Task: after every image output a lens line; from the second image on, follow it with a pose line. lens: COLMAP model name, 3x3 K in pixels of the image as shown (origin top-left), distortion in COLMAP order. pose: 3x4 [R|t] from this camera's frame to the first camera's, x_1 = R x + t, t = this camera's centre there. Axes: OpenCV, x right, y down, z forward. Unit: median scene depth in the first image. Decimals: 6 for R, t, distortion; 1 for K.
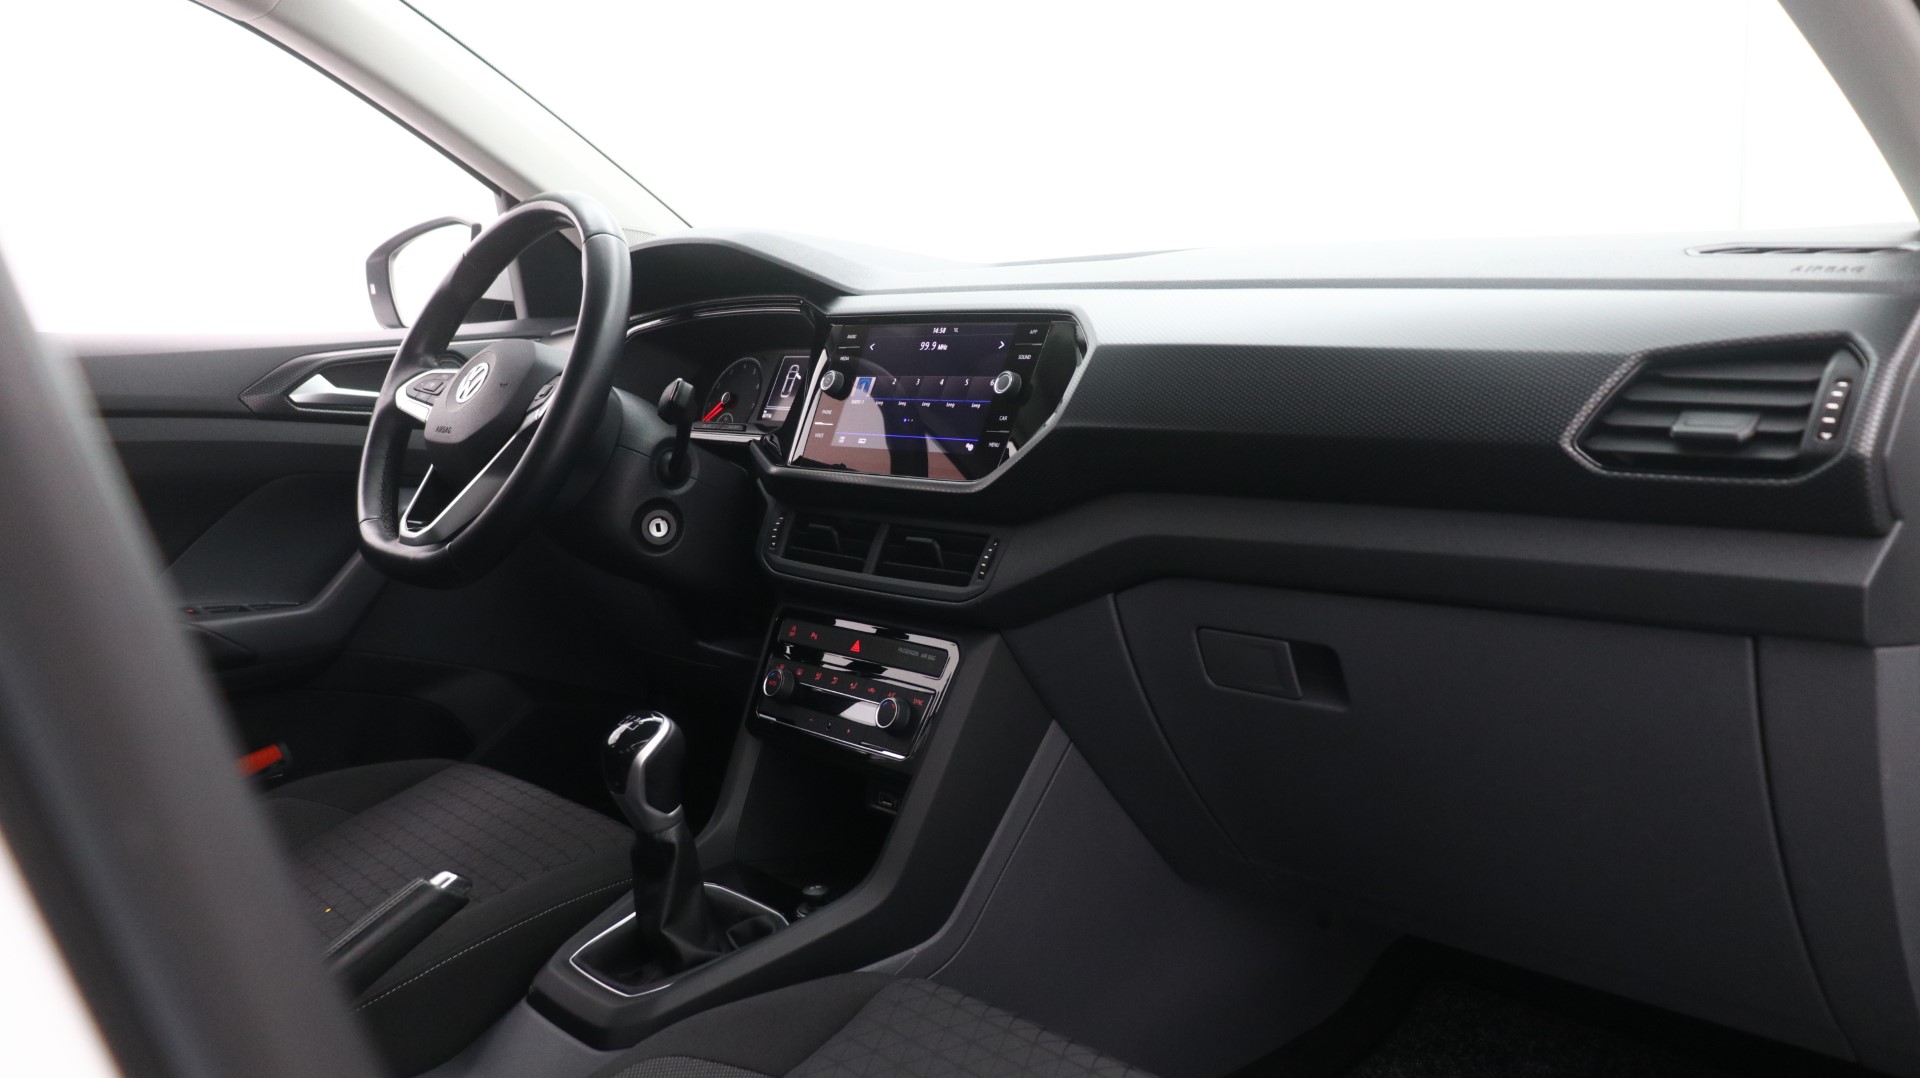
lens RADIAL K [[1497.7, 0, 951.0], [0, 1497.7, 543.4], [0, 0, 1]] dist [-0.013209, -0.004332]
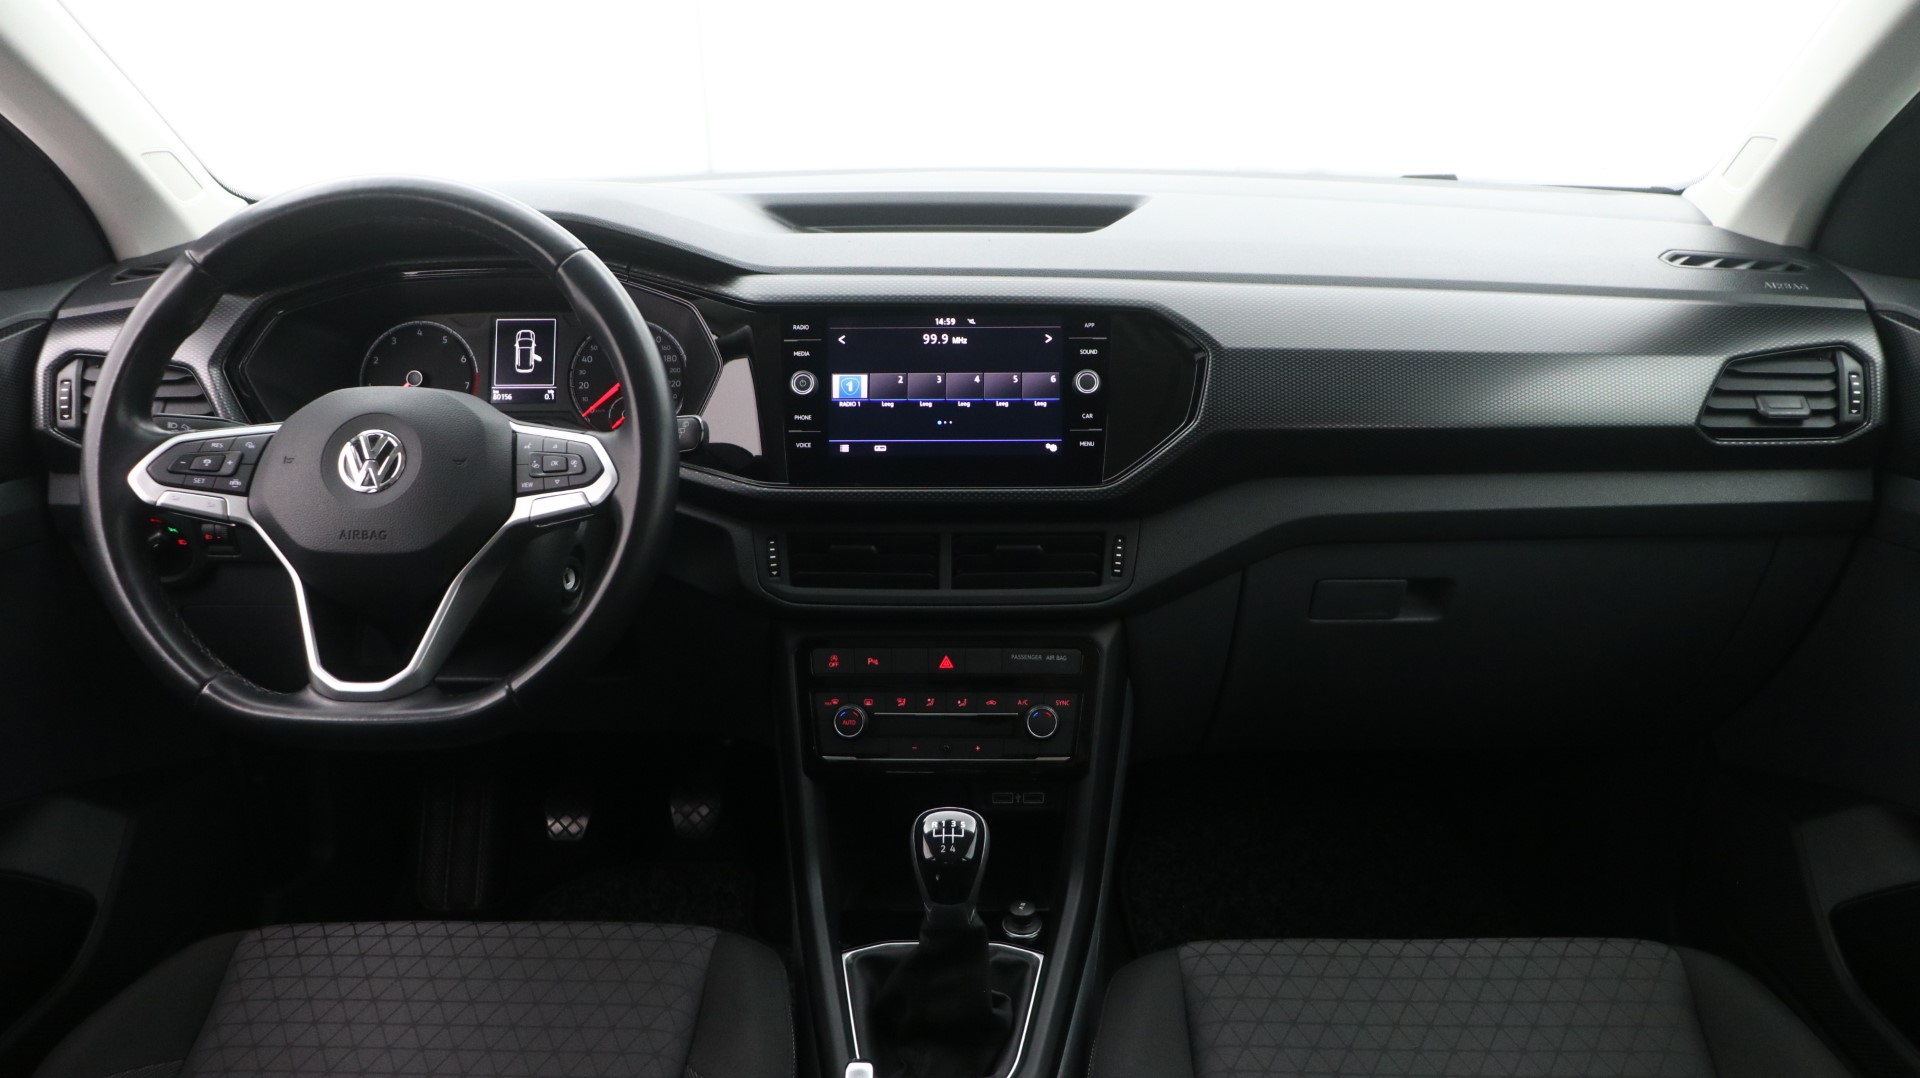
lens RADIAL K [[1497.7, 0, 957.9], [0, 1497.7, 557.8], [0, 0, 1]] dist [-0.013209, -0.004332]
pose [[0.681487, -0.251194, 0.687369, -0.702386], [0.096169, 0.961841, 0.256152, -0.243477], [-0.725484, -0.108460, 0.679639, 0.332693]]
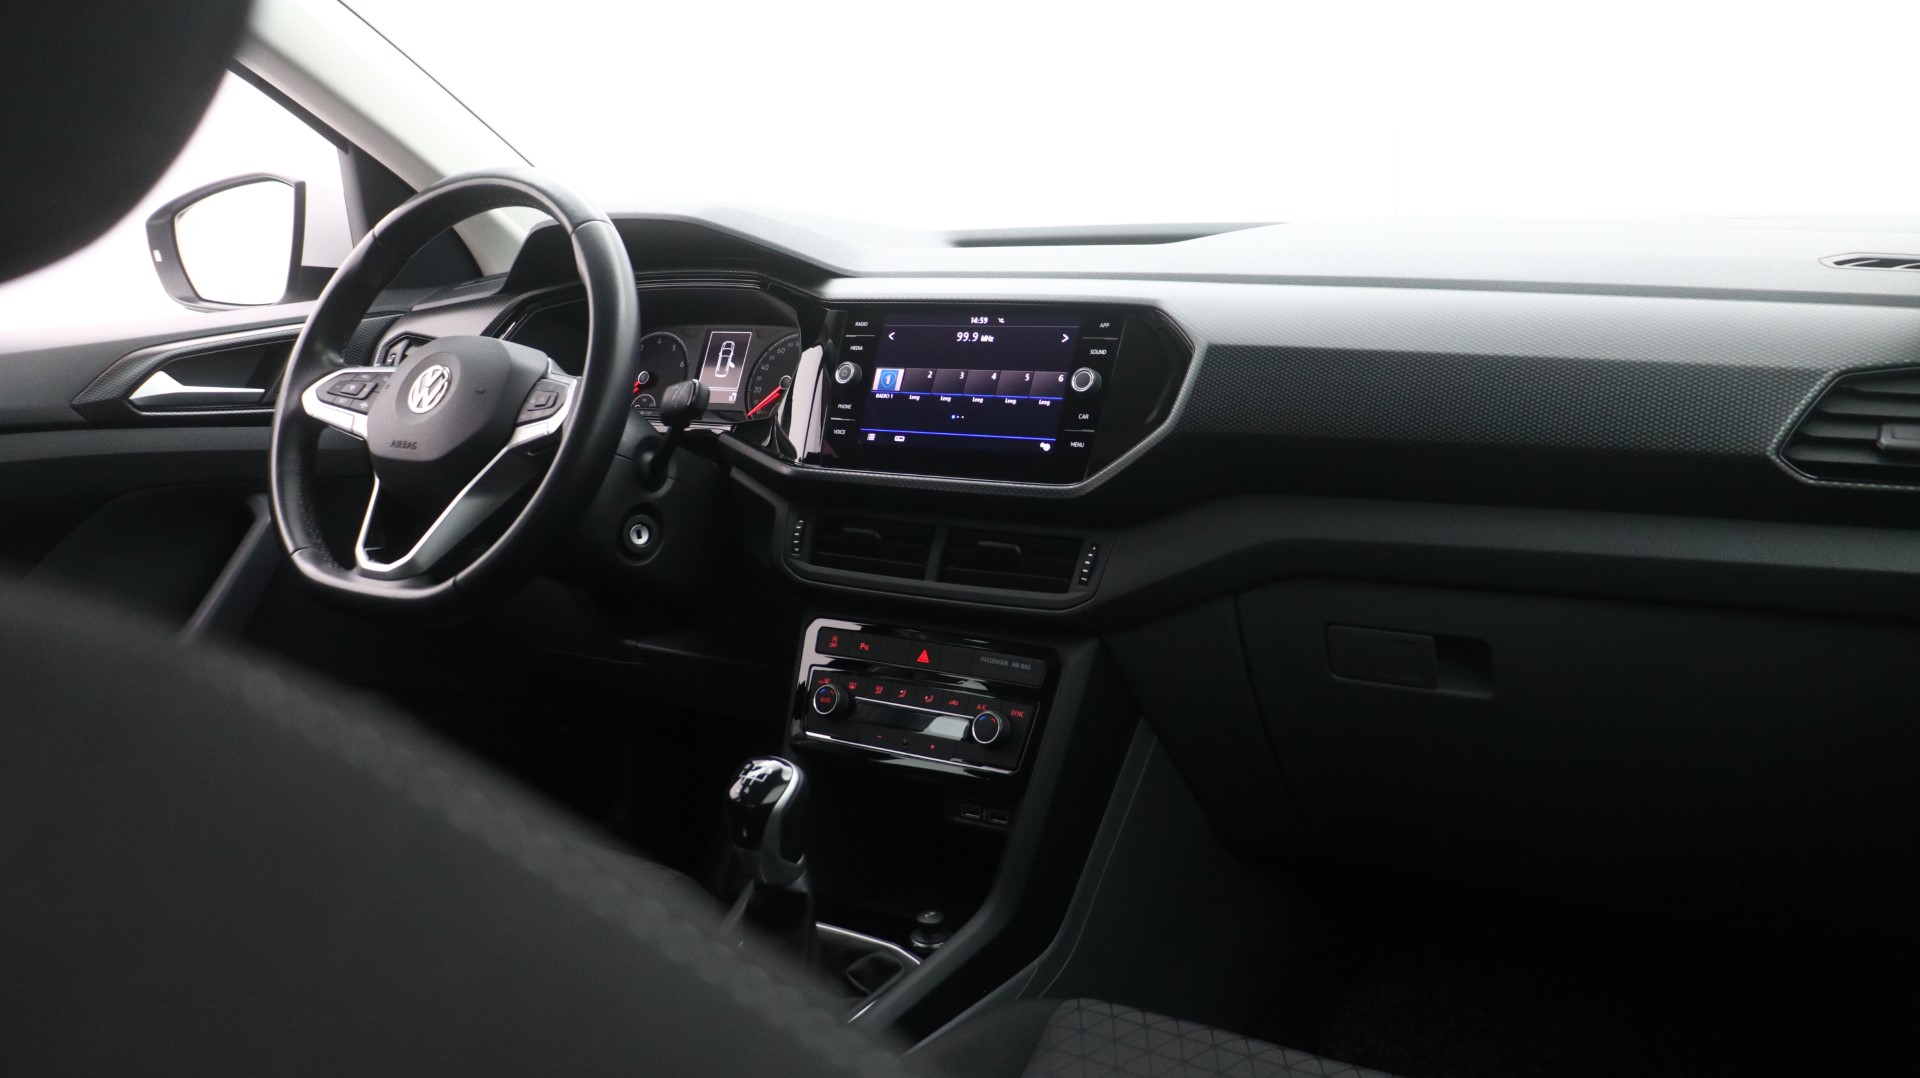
lens RADIAL K [[1497.7, 0, 962.4], [0, 1497.7, 543.1], [0, 0, 1]] dist [-0.013209, -0.004332]
pose [[0.964195, -0.071345, 0.255417, -0.275605], [0.053537, 0.995668, 0.076018, -0.074465], [-0.259734, -0.059622, 0.963838, 0.070769]]
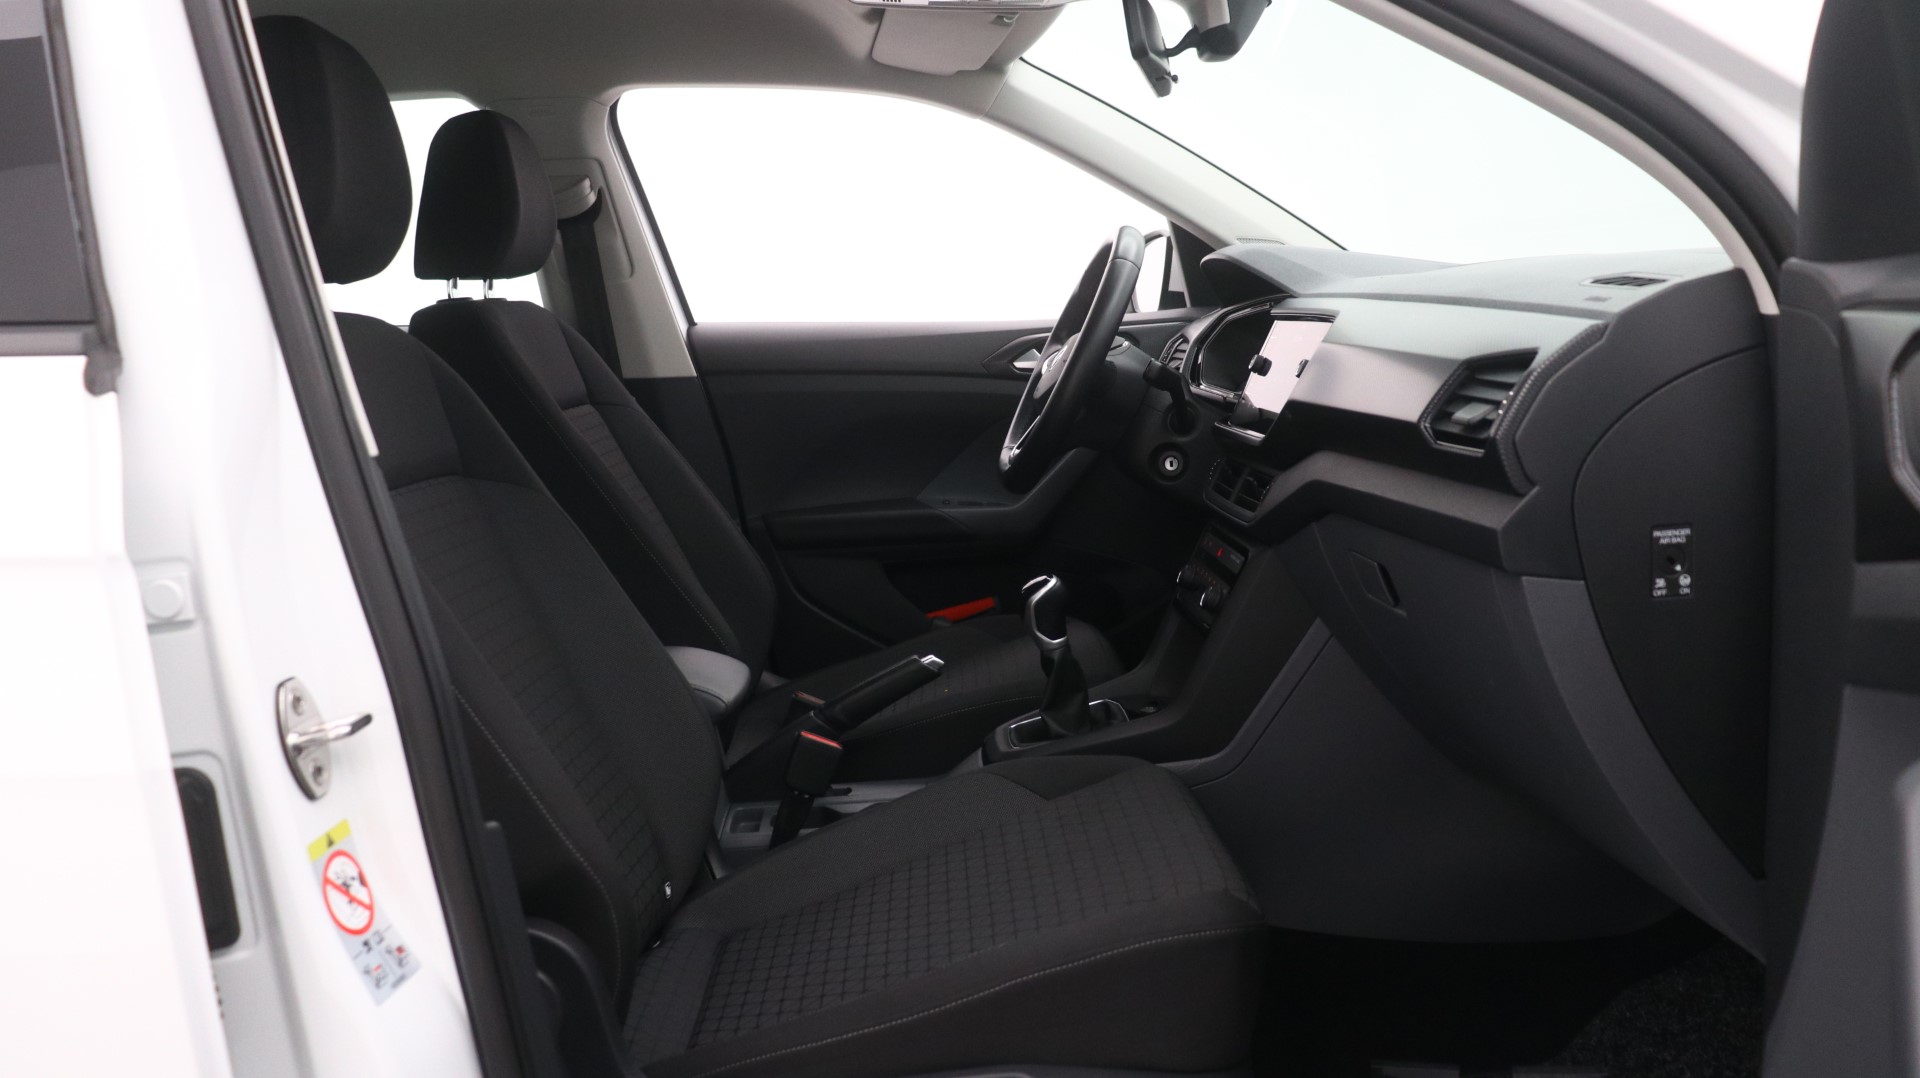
lens RADIAL K [[1497.7, 0, 958.5], [0, 1497.7, 540.6], [0, 0, 1]] dist [-0.013209, -0.004332]
pose [[0.767672, 0.093378, -0.634004, 0.630267], [-0.076420, 0.995607, 0.054105, 0.000498], [0.636271, 0.006916, 0.771435, -0.237967]]
